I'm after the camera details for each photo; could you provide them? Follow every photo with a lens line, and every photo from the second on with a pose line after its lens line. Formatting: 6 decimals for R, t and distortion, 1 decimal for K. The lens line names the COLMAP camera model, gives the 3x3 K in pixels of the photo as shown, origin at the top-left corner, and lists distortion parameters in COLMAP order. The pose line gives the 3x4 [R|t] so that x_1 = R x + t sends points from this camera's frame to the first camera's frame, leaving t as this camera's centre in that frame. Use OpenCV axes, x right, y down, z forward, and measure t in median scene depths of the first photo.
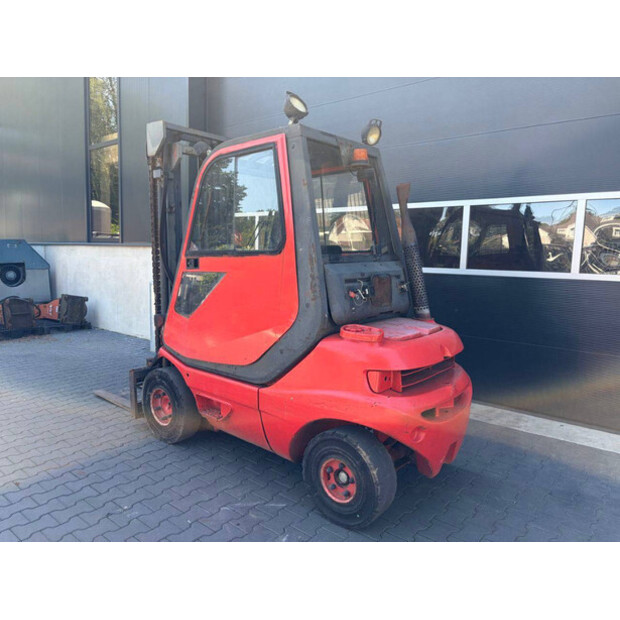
lens RADIAL K [[466.8, 0, 311.6], [0, 466.8, 308.1], [0, 0, 1]] dist [0.063641, -0.077235]
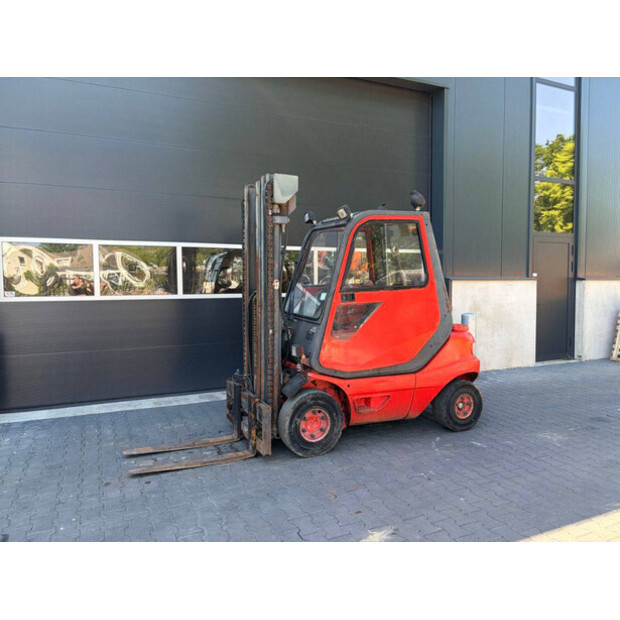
lens RADIAL K [[467.0, 0, 303.7], [0, 467.0, 307.8], [0, 0, 1]] dist [0.065721, -0.080024]
pose [[0.444933, -0.080584, 0.891931, -1.463716], [0.116587, 0.992680, 0.031528, -0.123451], [-0.887943, 0.089959, 0.451071, 0.538927]]
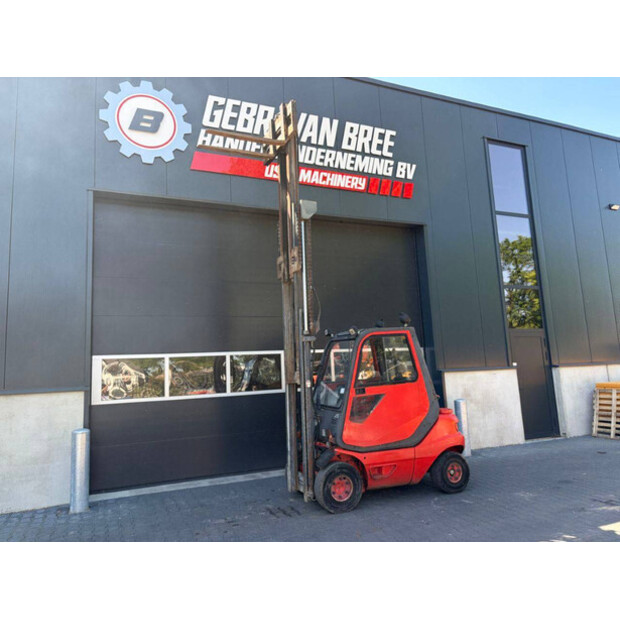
lens RADIAL K [[471.4, 0, 302.4], [0, 471.4, 305.4], [0, 0, 1]] dist [0.015215, 0.004337]
pose [[0.463823, 0.075385, 0.882715, -1.983469], [0.155361, 0.974012, -0.164816, -0.153856], [-0.872199, 0.213585, 0.440057, 0.335392]]
